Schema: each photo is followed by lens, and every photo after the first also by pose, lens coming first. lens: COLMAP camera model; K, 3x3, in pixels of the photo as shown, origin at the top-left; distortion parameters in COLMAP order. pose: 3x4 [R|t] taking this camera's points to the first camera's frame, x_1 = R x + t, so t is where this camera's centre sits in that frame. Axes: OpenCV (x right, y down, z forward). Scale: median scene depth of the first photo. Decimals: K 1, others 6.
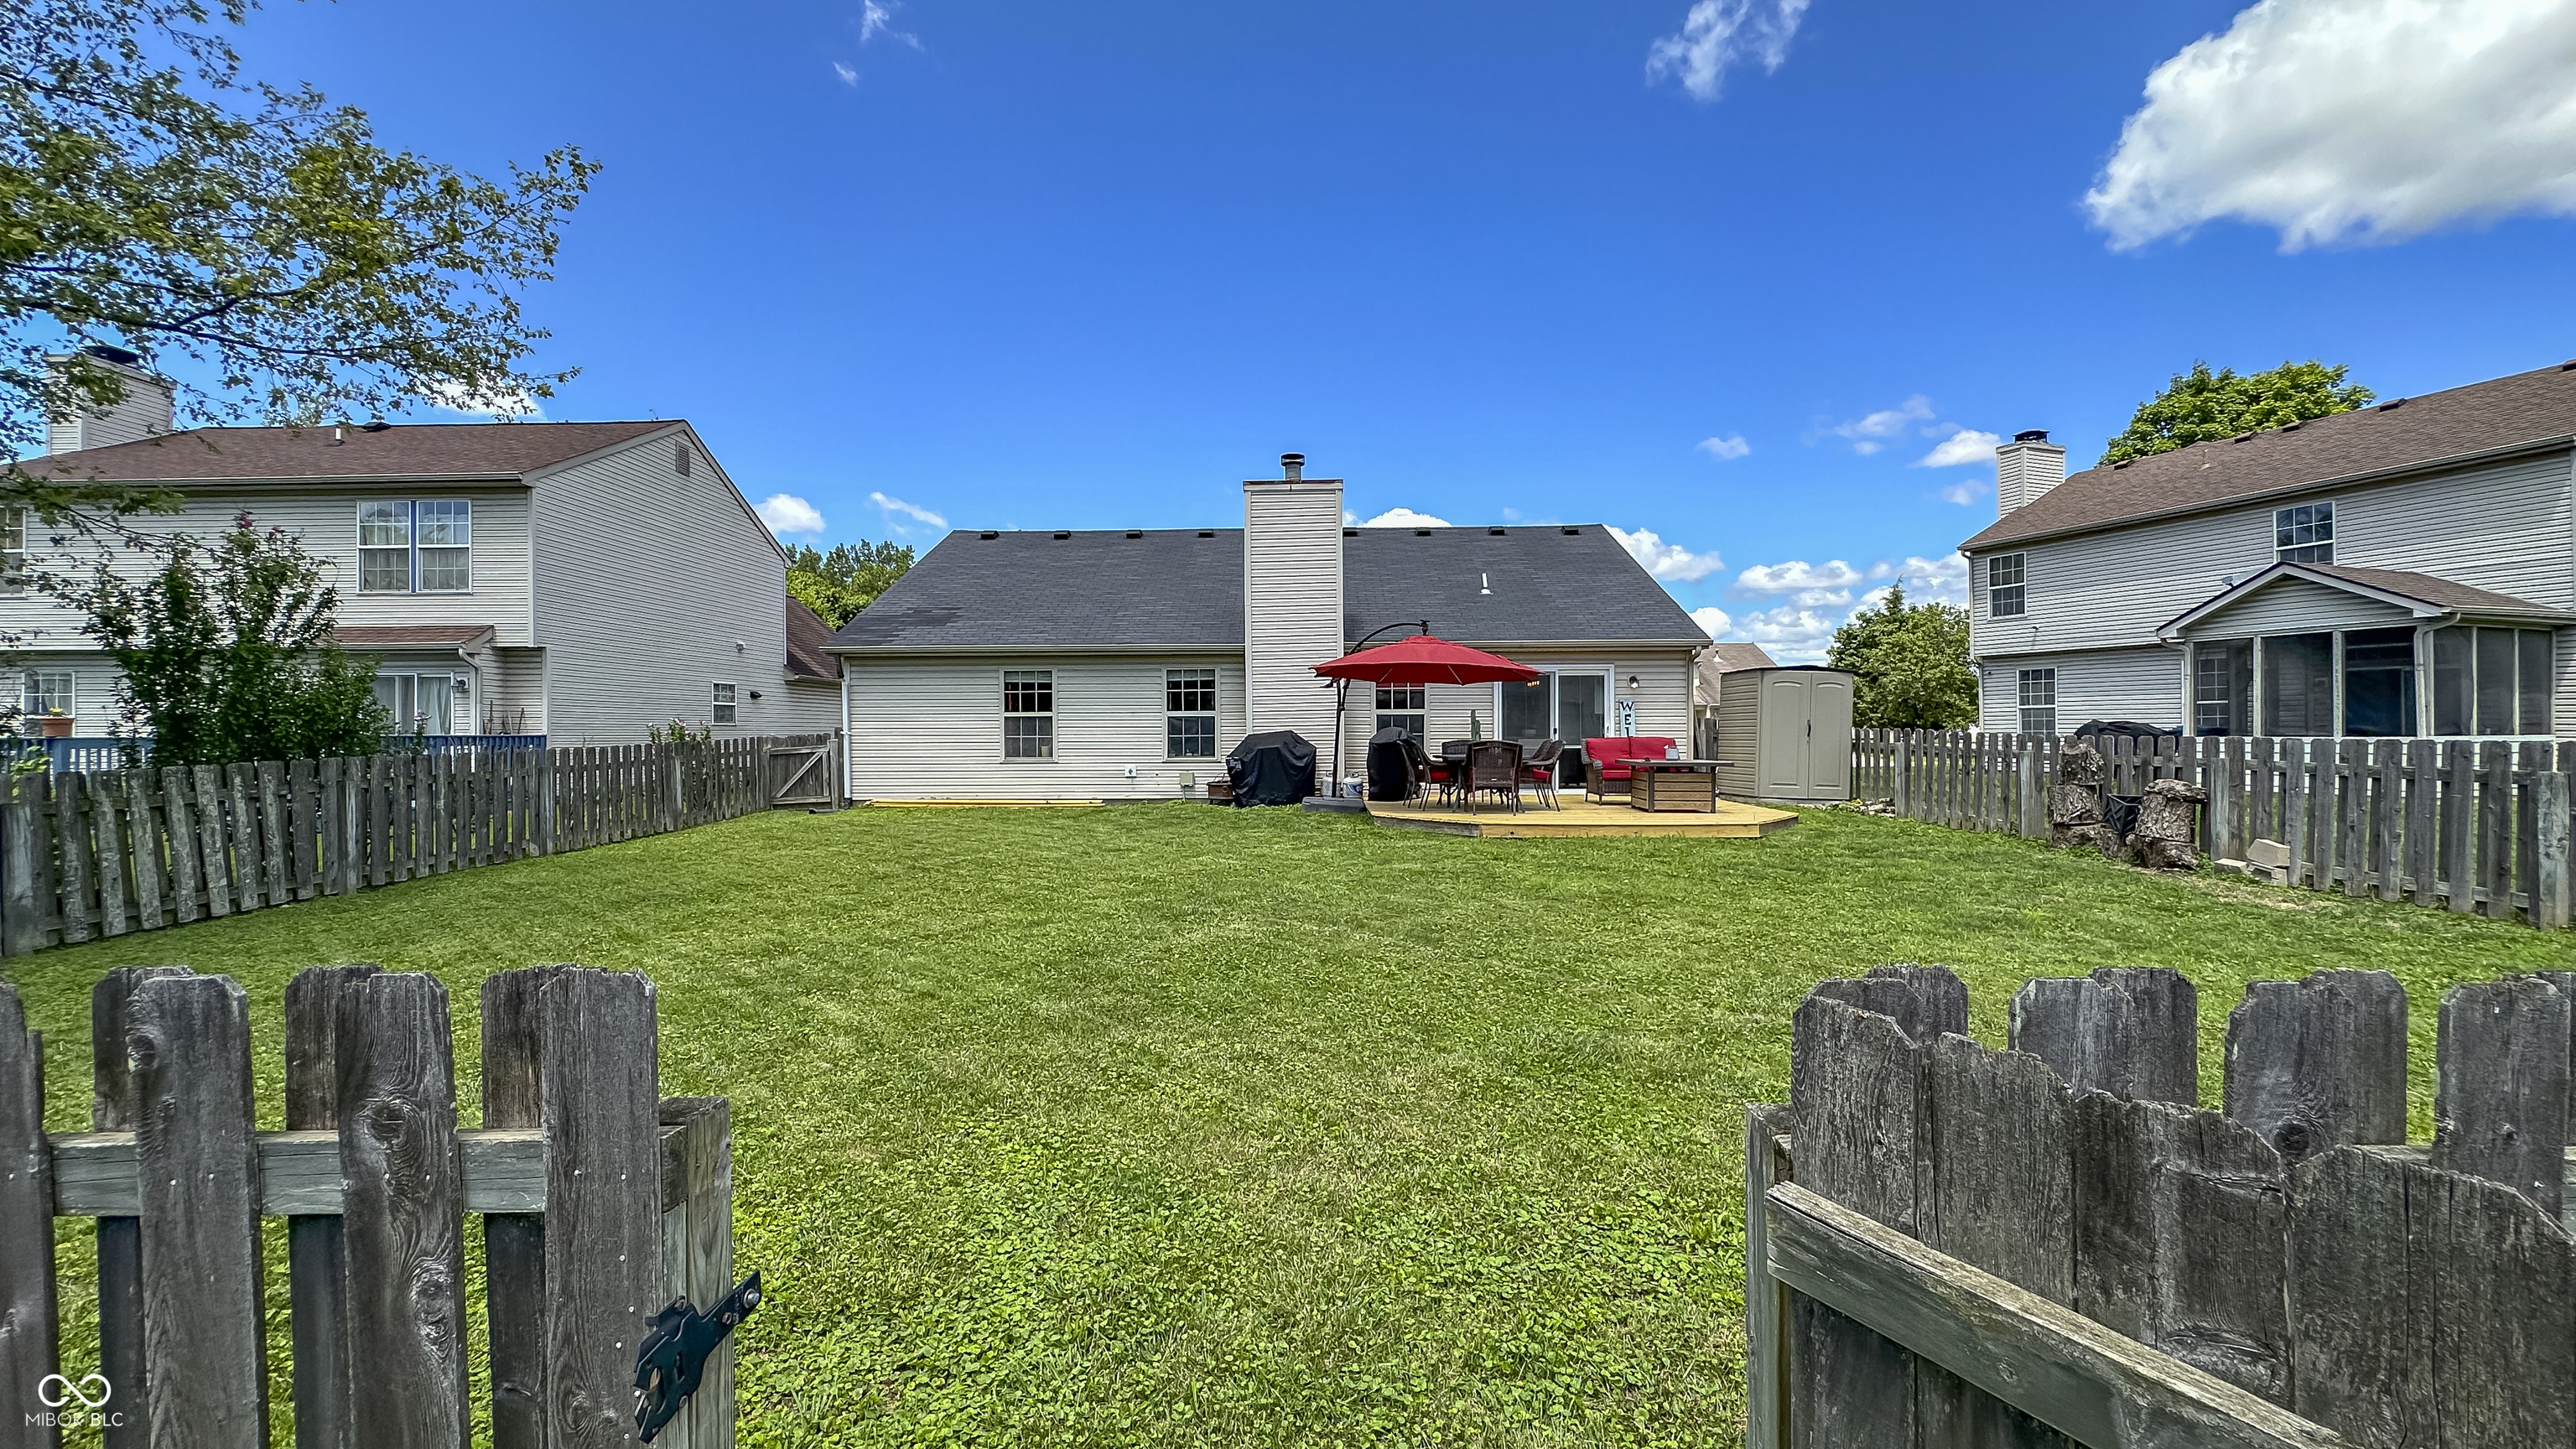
lens RADIAL K [[1016.6, 0, 1288.0], [0, 1016.6, 724.5], [0, 0, 1]] dist [-0.002602, -0.000277]
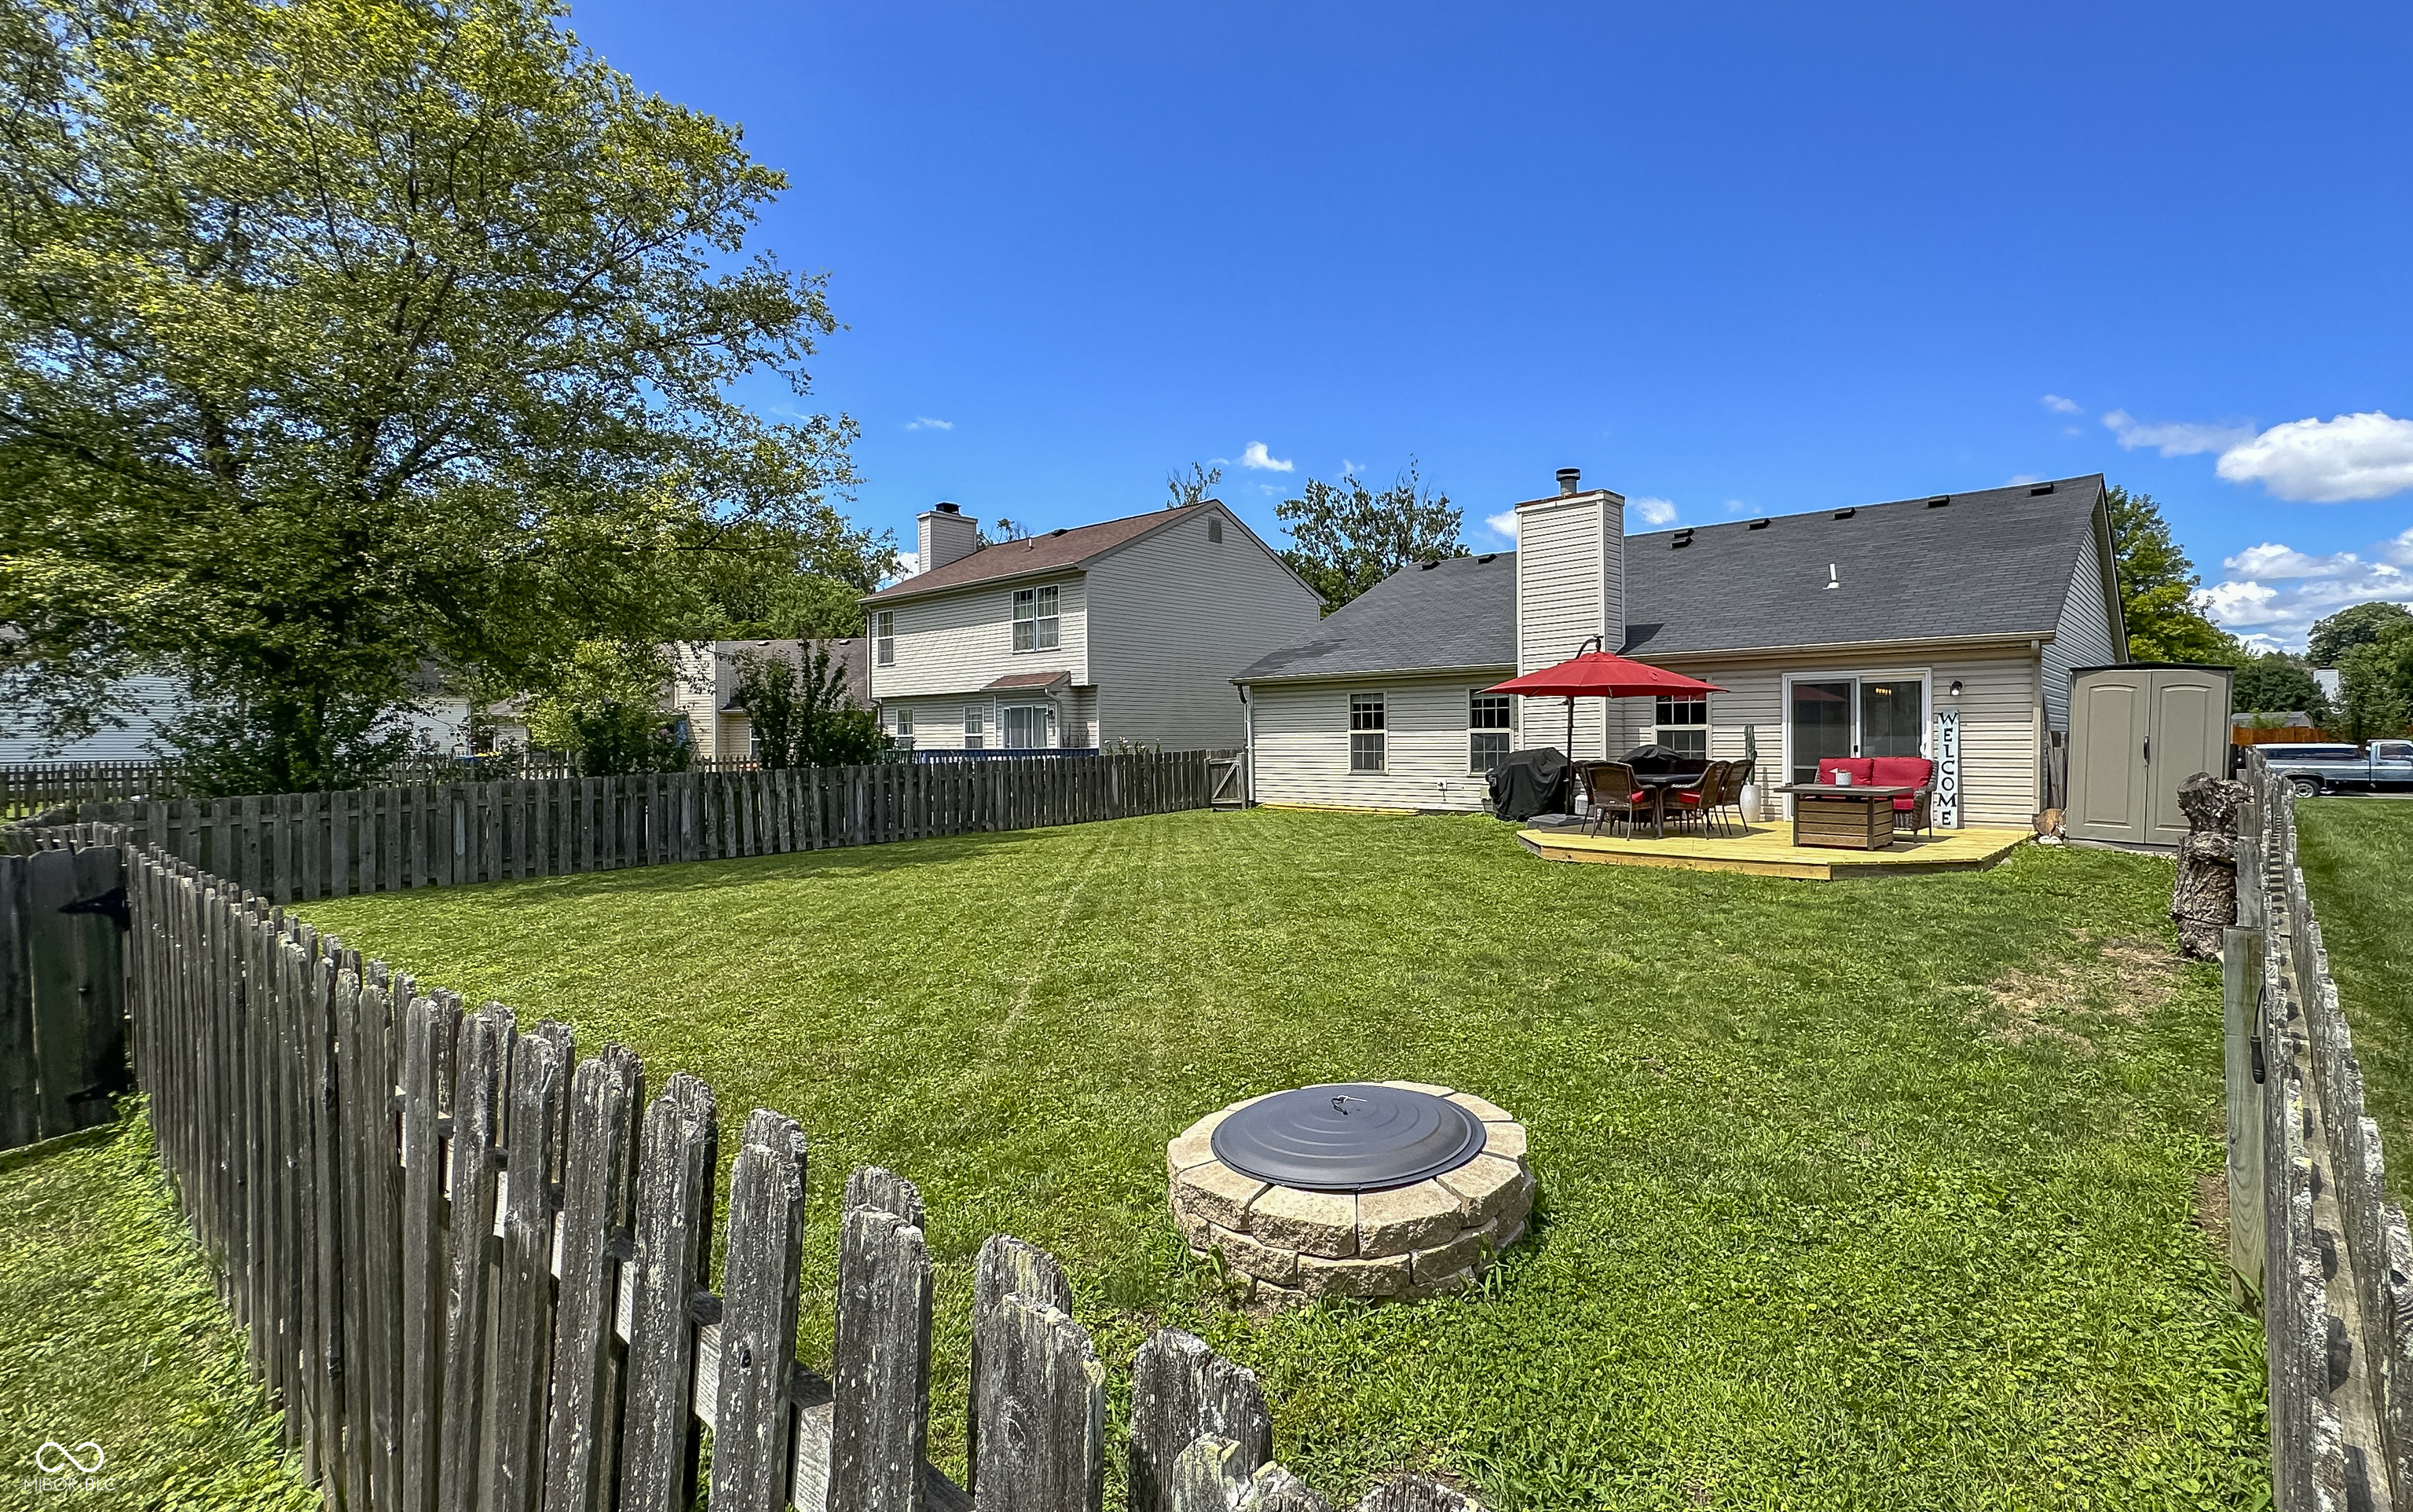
lens RADIAL K [[1077.8, 0, 1402.0], [0, 1077.8, 752.2], [0, 0, 1]] dist [-0.000675, -0.014025]
pose [[0.811323, 0.007238, -0.584553, 0.486910], [0.005884, 0.999772, 0.020546, -0.011992], [0.584569, -0.020109, 0.811095, 0.039065]]
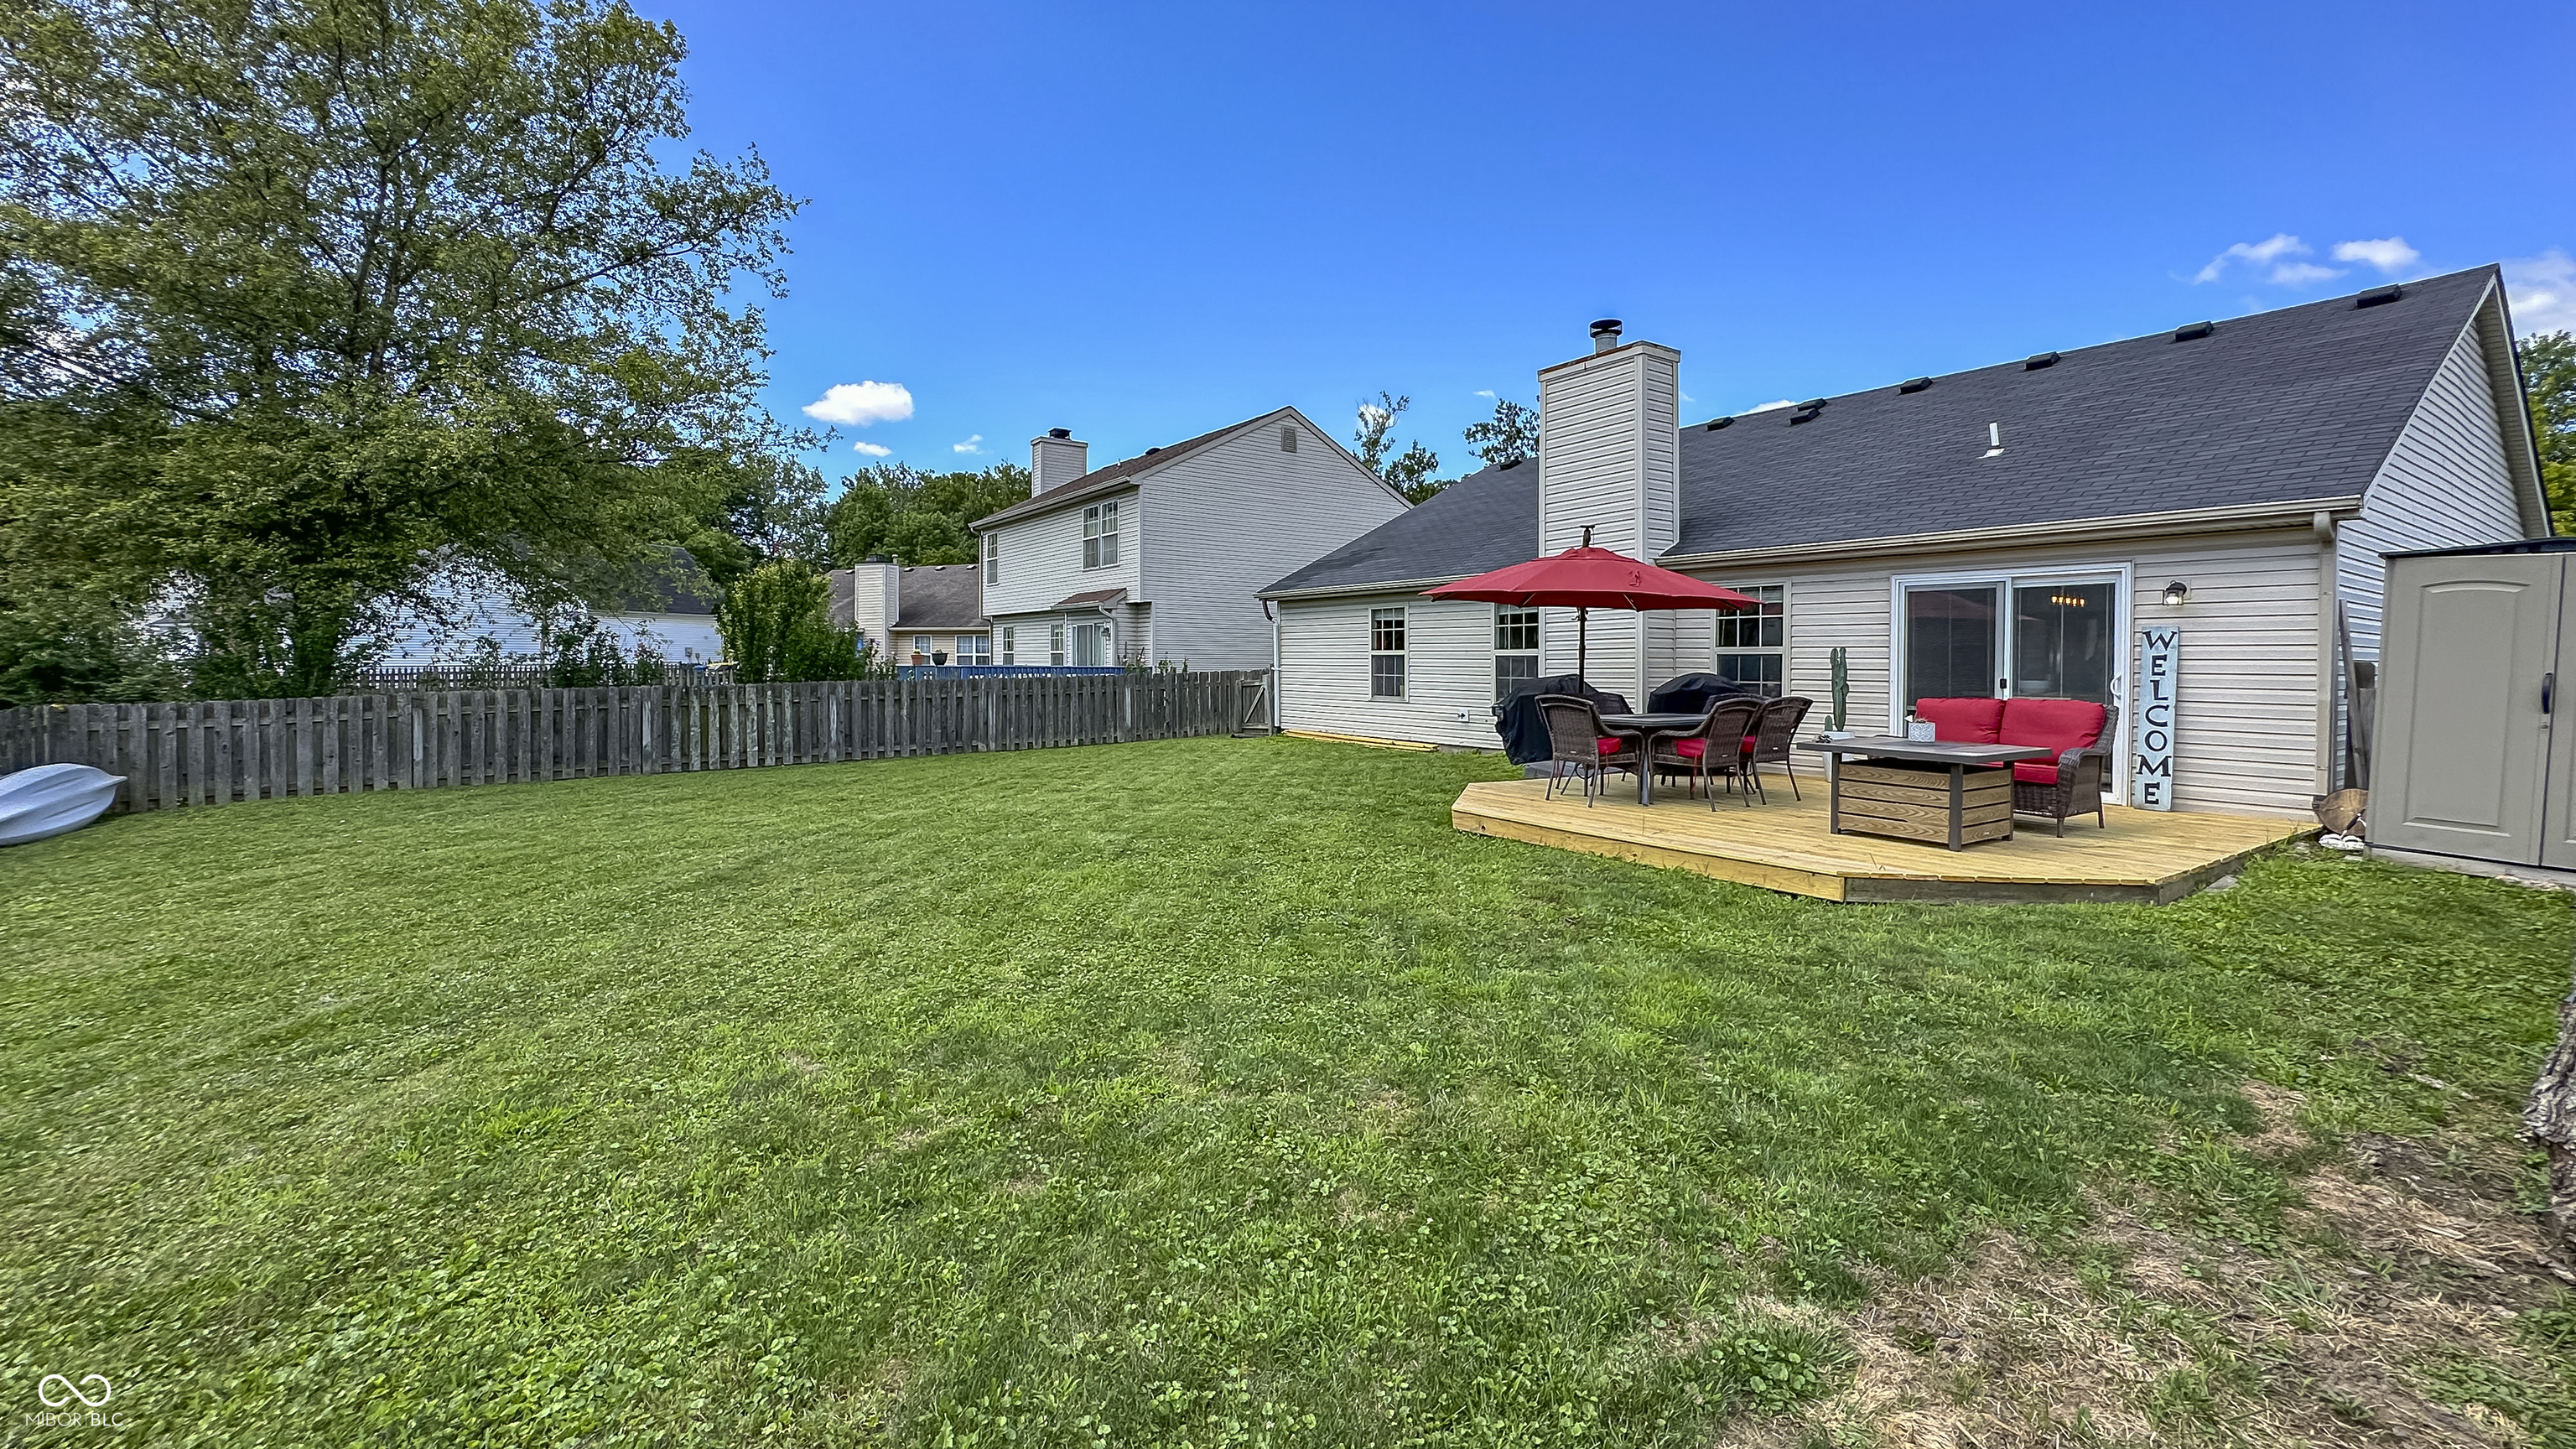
lens RADIAL K [[1024.2, 0, 1301.9], [0, 1024.2, 673.8], [0, 0, 1]] dist [-0.001679, -0.000370]
pose [[0.596955, 0.019774, -0.802031, 0.499240], [-0.003927, 0.999756, 0.021726, -0.010979], [0.802265, -0.009820, 0.596887, 0.344055]]
